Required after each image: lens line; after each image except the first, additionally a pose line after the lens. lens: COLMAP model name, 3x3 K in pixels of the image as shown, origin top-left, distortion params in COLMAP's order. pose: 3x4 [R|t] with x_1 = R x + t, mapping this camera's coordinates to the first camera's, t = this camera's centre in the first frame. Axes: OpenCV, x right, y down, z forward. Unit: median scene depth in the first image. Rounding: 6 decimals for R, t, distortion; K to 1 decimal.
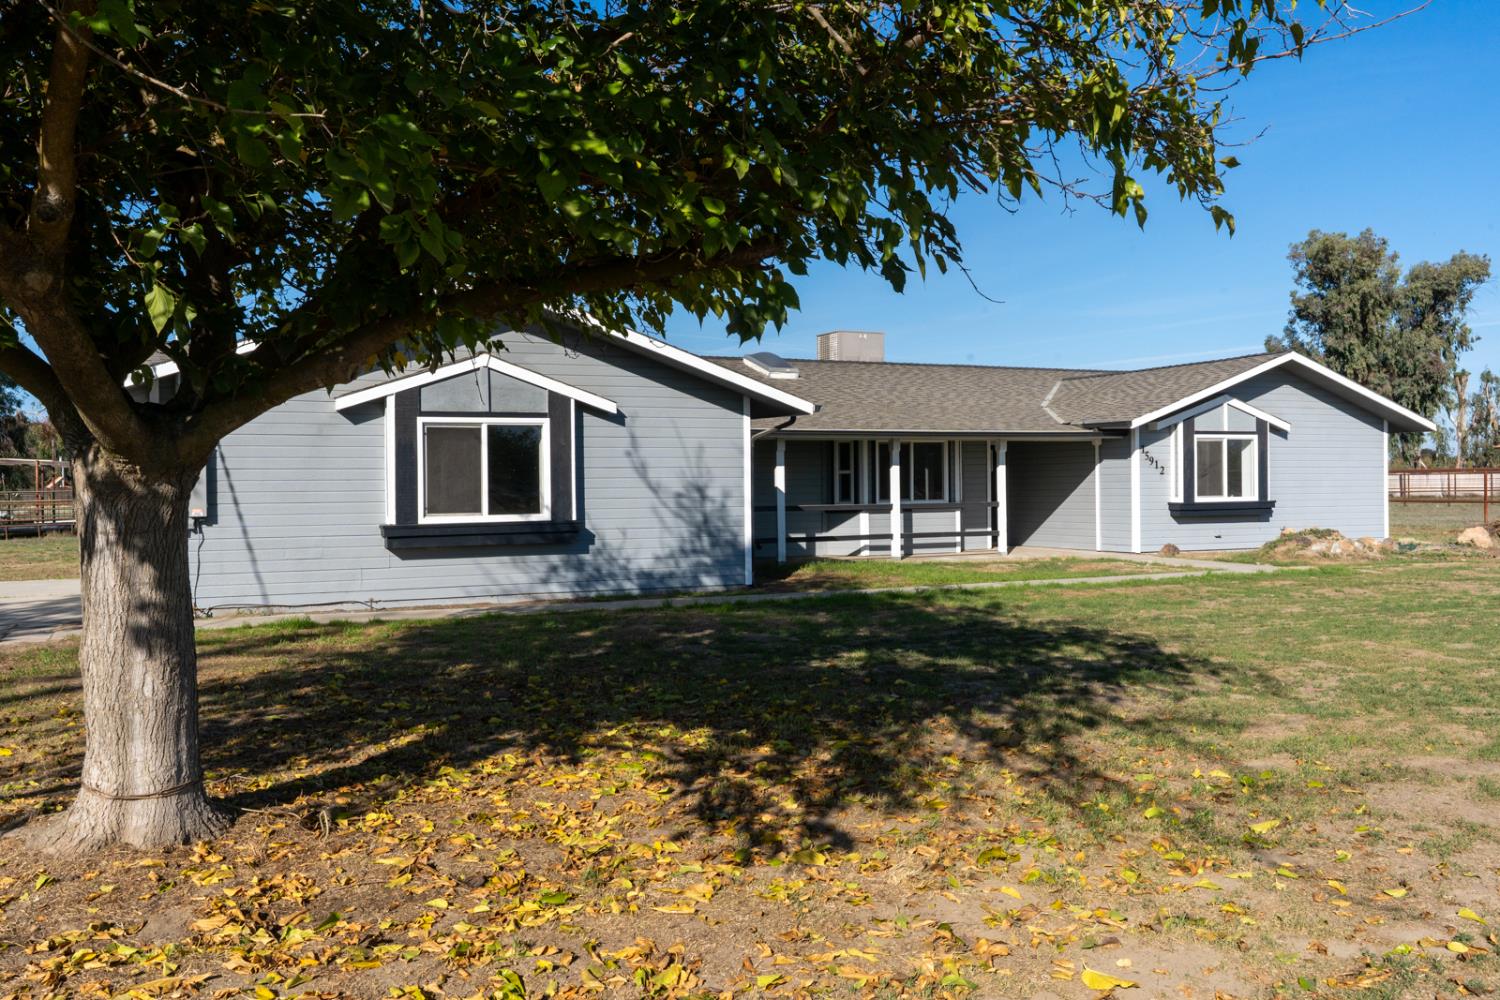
lens RADIAL K [[1264.8, 0, 749.2], [0, 1264.8, 499.2], [0, 0, 1]] dist [0.003126, 0.004730]
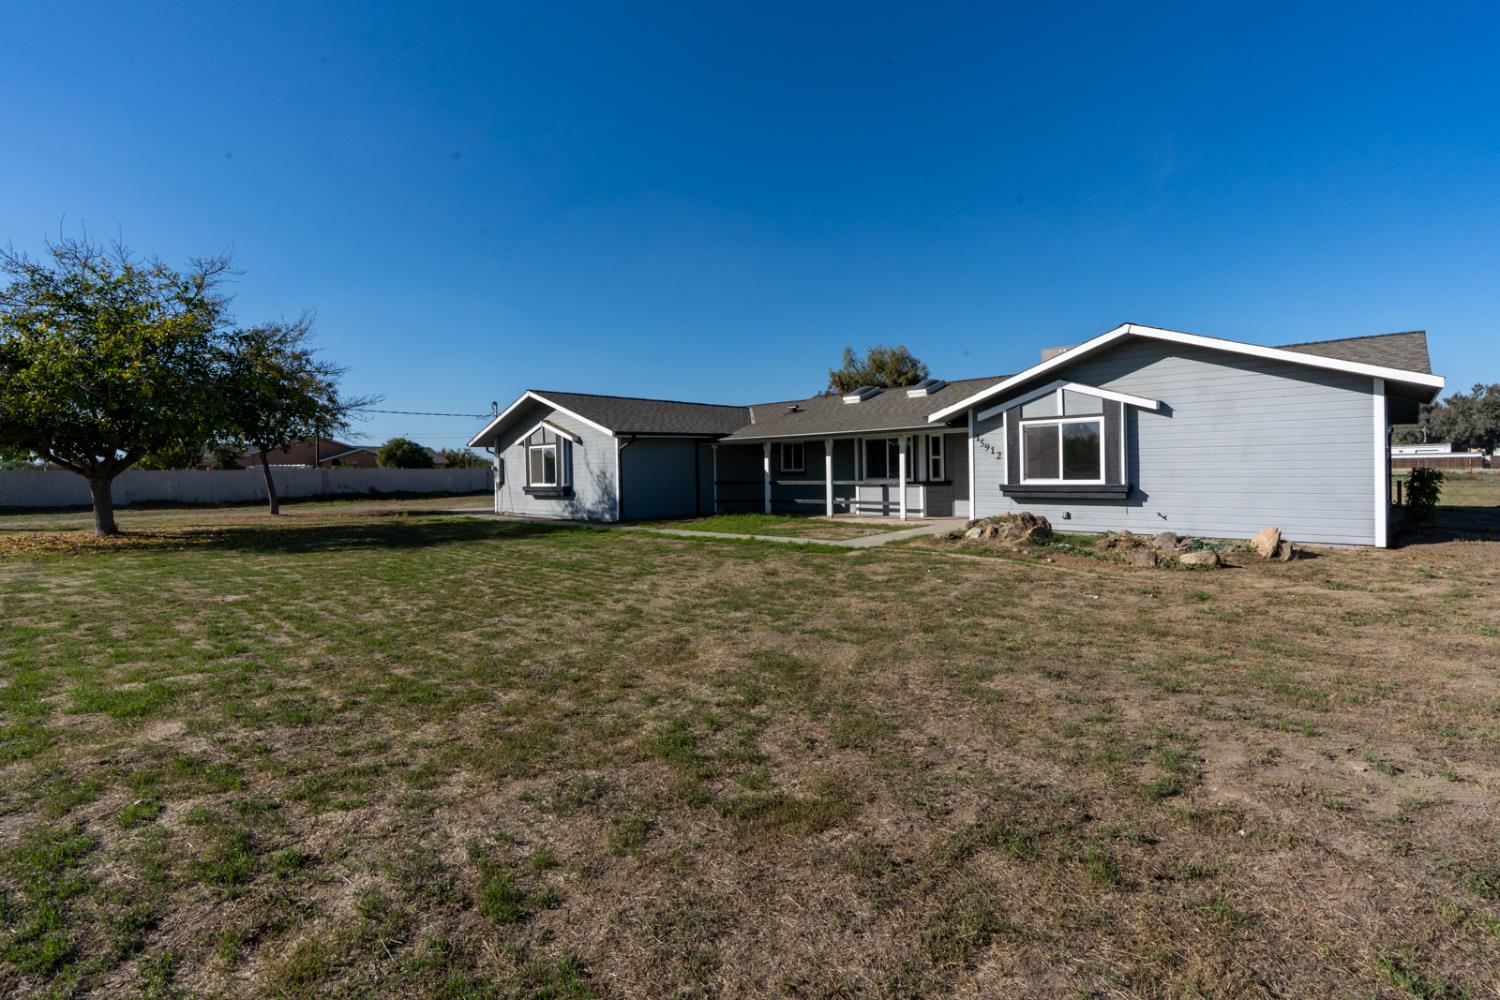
lens RADIAL K [[677.2, 0, 759.0], [0, 677.2, 476.6], [0, 0, 1]] dist [-0.012214, 0.003652]
pose [[0.380109, 0.015503, -0.924812, 0.844984], [0.003579, 0.999827, 0.018232, -0.016860], [0.924935, -0.010240, 0.379988, 0.605661]]
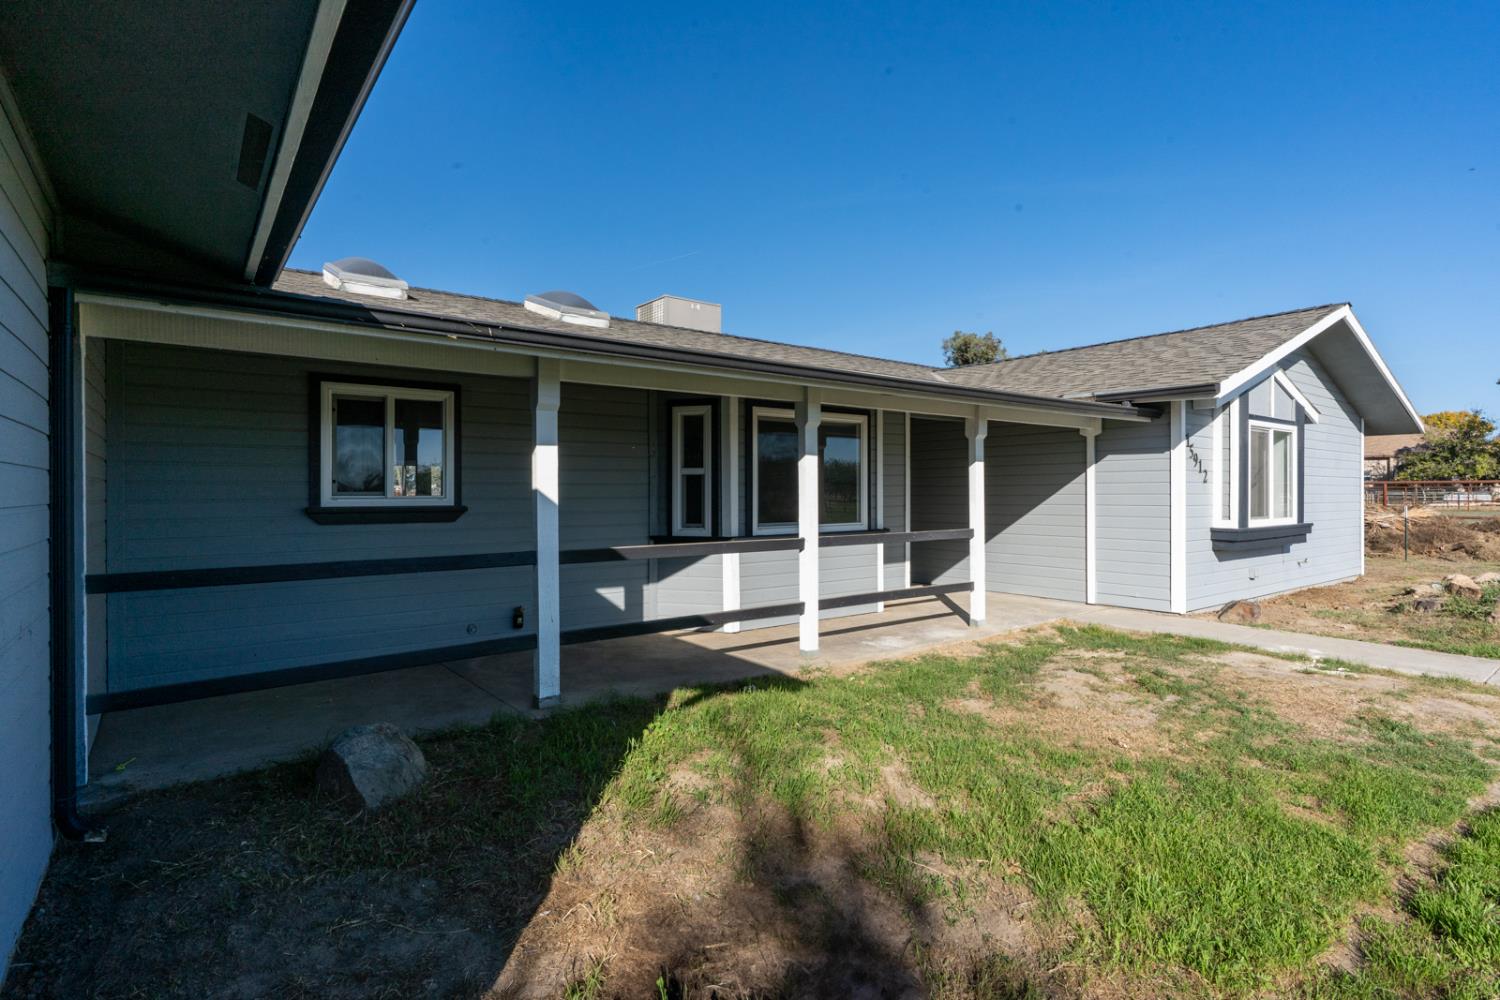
lens RADIAL K [[744.5, 0, 746.5], [0, 744.5, 495.8], [0, 0, 1]] dist [-0.014005, -0.000056]
pose [[0.977323, 0.008222, 0.211595, 0.034637], [-0.006132, 0.999926, -0.010534, -0.008451], [-0.211666, 0.008998, 0.977301, 0.734075]]
